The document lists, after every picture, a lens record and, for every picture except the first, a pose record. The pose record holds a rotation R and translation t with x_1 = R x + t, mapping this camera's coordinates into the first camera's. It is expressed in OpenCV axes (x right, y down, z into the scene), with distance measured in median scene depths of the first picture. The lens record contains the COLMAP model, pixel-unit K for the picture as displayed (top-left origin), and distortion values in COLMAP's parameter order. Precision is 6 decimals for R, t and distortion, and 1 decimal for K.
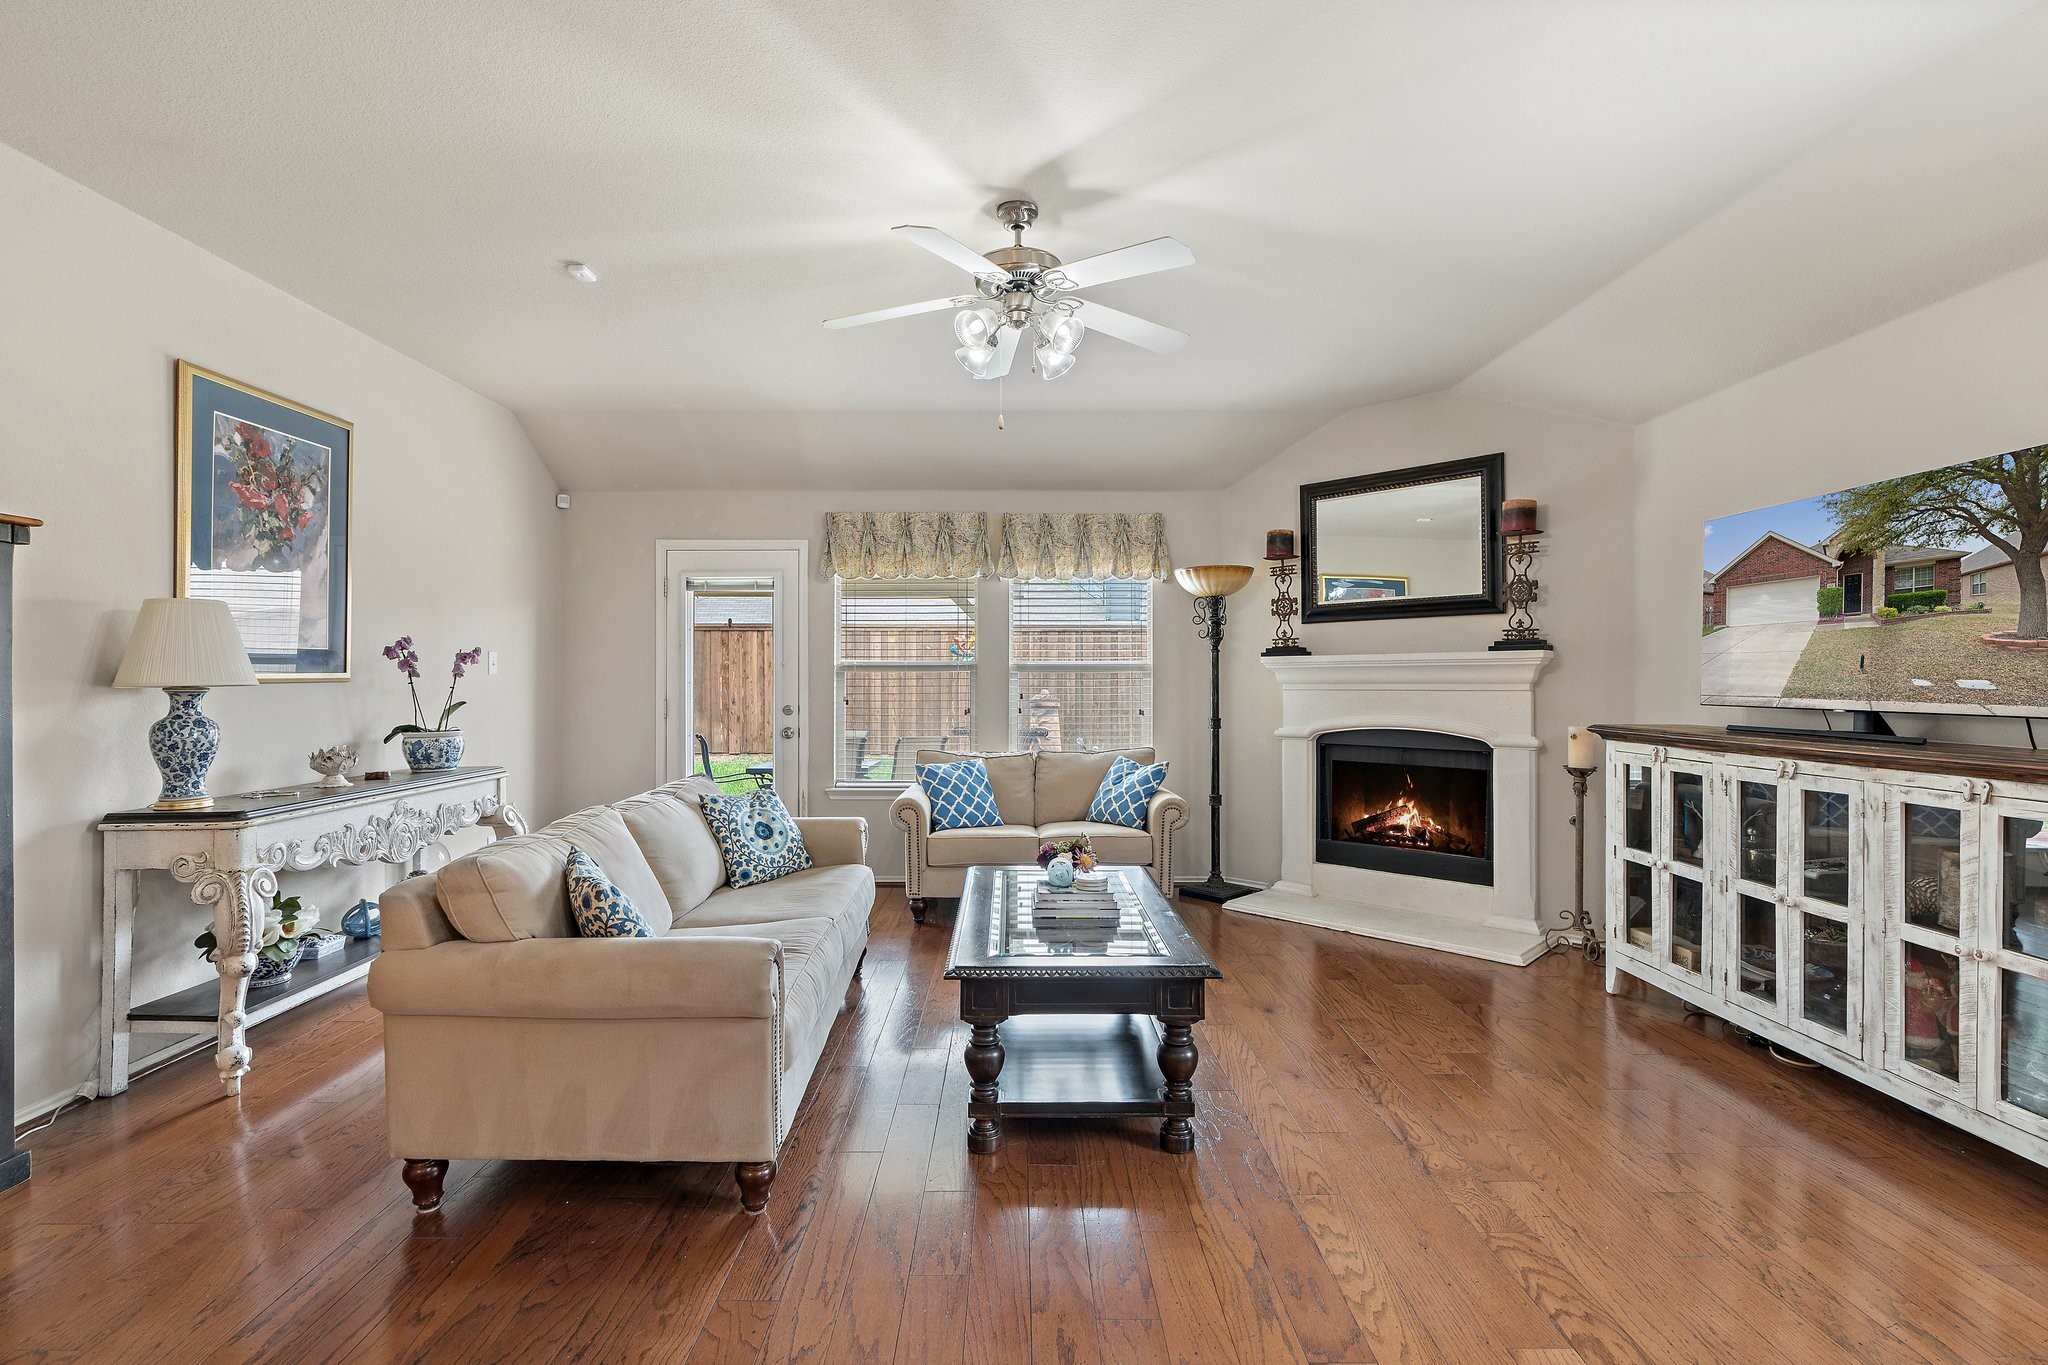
lens RADIAL K [[932.5, 0, 1026.6], [0, 932.5, 673.8], [0, 0, 1]] dist [-0.009859, 0.002817]
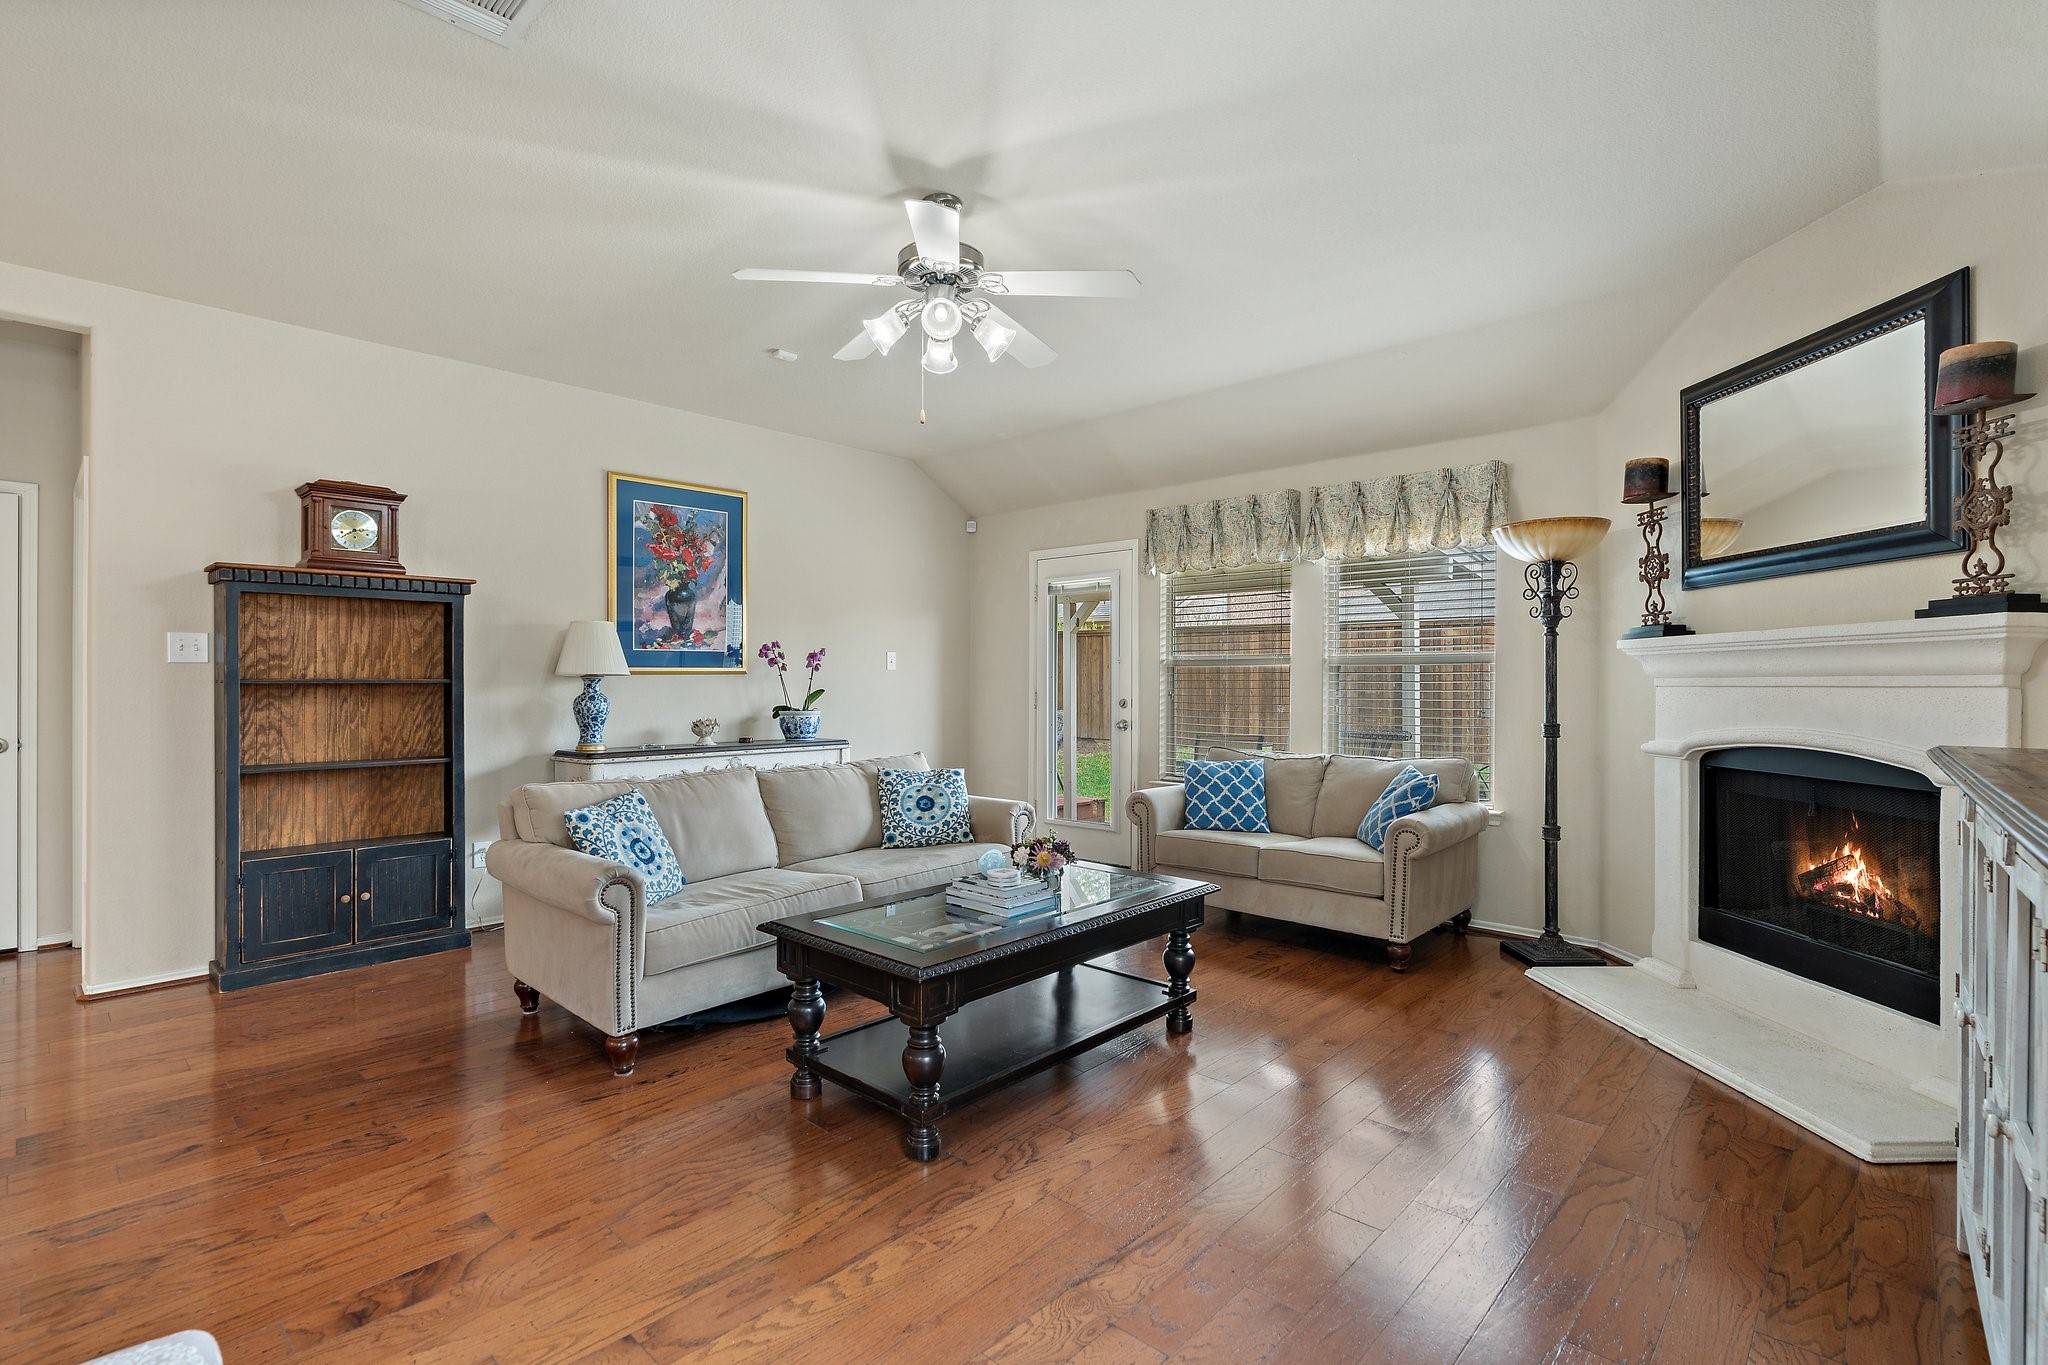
lens RADIAL K [[932.5, 0, 1039.4], [0, 932.5, 683.4], [0, 0, 1]] dist [-0.009859, 0.002817]
pose [[0.739924, 0.003929, -0.672679, 0.474631], [0.001735, 0.999968, 0.007750, 0.010198], [0.672689, -0.006901, 0.739893, 0.202364]]
